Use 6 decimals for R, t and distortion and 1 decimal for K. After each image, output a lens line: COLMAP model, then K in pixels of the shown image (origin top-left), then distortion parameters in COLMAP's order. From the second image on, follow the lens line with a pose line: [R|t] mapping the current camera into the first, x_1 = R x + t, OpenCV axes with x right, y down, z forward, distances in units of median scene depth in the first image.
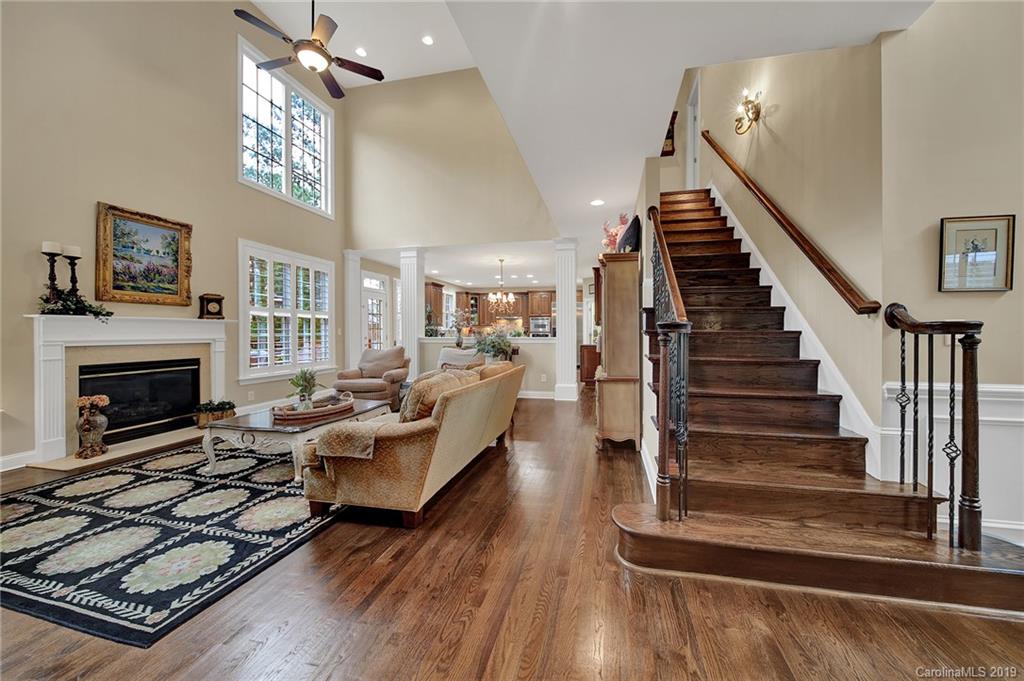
lens RADIAL K [[363.9, 0, 526.6], [0, 363.9, 333.7], [0, 0, 1]] dist [-0.001020, -0.001398]
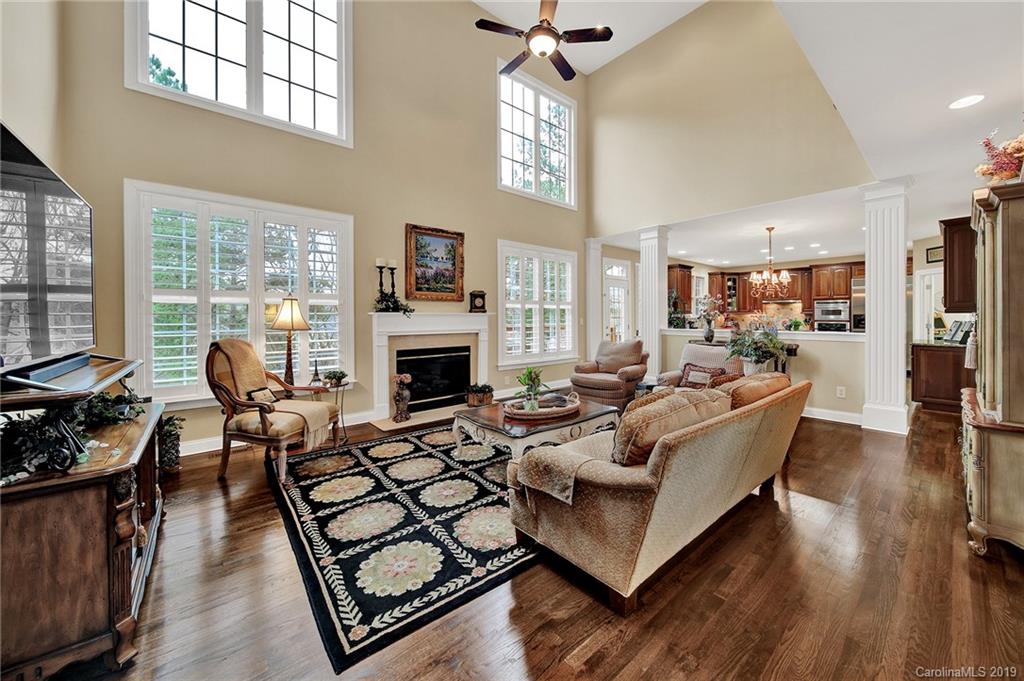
lens RADIAL K [[375.5, 0, 546.3], [0, 375.5, 319.0], [0, 0, 1]] dist [-0.001263, -0.000146]
pose [[0.821164, 0.002884, -0.570685, -0.010359], [-0.001513, 0.999995, 0.002877, -0.029727], [0.570691, -0.001499, 0.821164, 0.188551]]
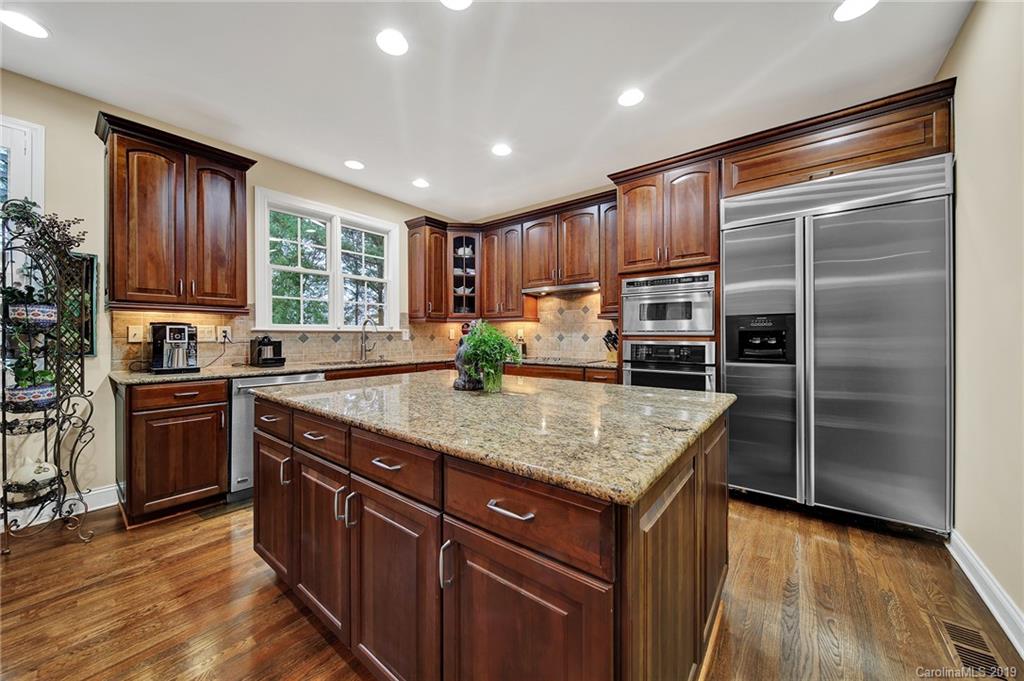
lens RADIAL K [[380.8, 0, 485.7], [0, 380.8, 336.6], [0, 0, 1]] dist [-0.000428, -0.000040]
pose [[0.879995, -0.000095, -0.474982, 0.174334], [-0.000243, 1.000000, -0.000650, -0.013027], [0.474982, 0.000688, 0.879995, 2.422510]]
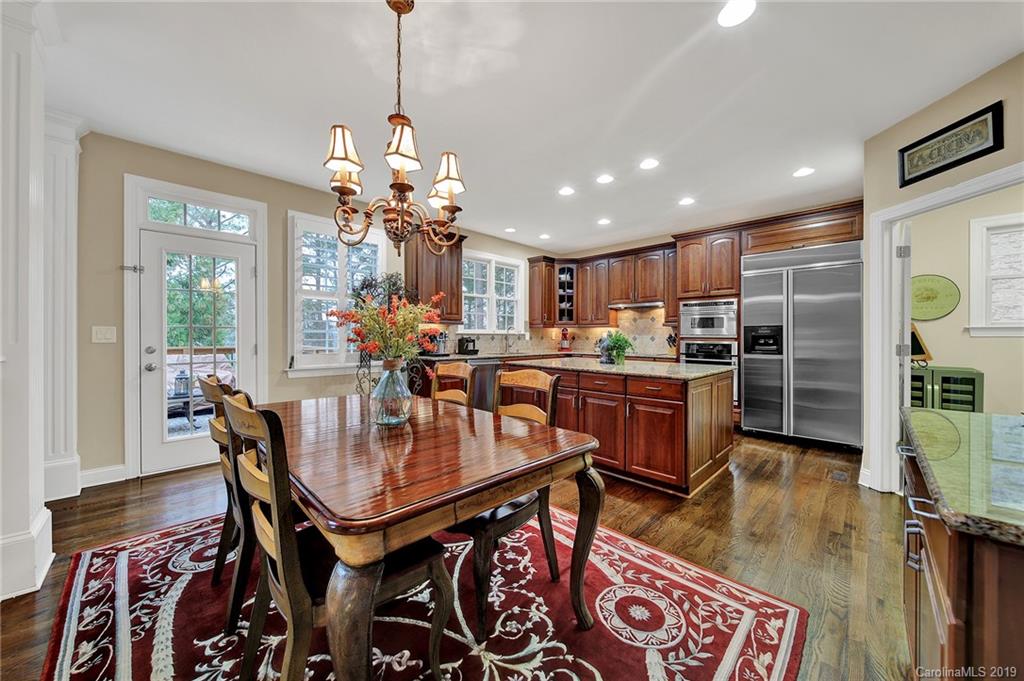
lens RADIAL K [[362.0, 0, 525.9], [0, 362.0, 336.8], [0, 0, 1]] dist [-0.000751, -0.000152]
pose [[0.858256, 0.004042, -0.513207, 0.230794], [-0.005770, 0.999982, -0.001772, -0.013261], [0.513190, 0.004482, 0.858263, 1.917959]]
